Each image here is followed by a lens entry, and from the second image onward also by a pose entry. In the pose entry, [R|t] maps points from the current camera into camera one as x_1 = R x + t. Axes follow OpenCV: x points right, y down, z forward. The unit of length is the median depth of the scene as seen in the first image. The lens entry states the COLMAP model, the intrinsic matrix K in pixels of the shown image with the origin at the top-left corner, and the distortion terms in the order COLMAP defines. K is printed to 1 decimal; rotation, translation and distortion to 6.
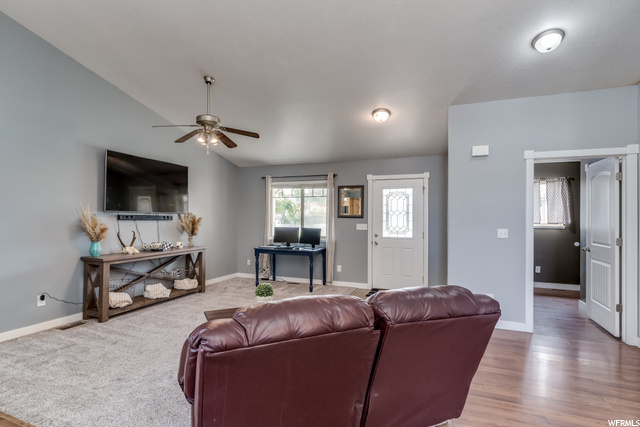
lens RADIAL K [[324.1, 0, 317.5], [0, 324.1, 213.5], [0, 0, 1]] dist [-0.007267, 0.003326]
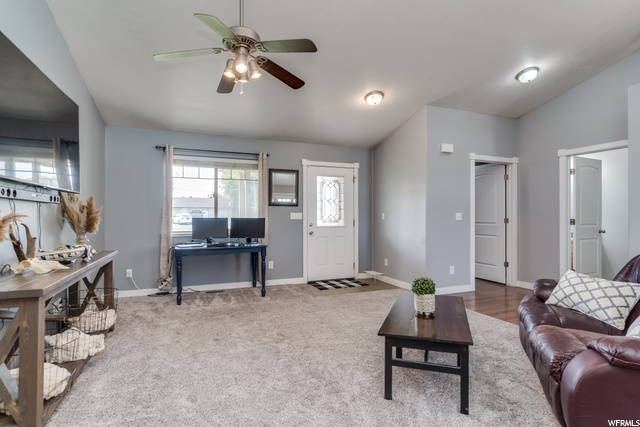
lens RADIAL K [[324.1, 0, 317.5], [0, 324.1, 214.2], [0, 0, 1]] dist [-0.007267, 0.003326]
pose [[0.723809, -0.004025, 0.689989, -0.454980], [-0.003398, 0.999950, 0.009397, 0.028006], [-0.689992, -0.009146, 0.723759, 0.309235]]
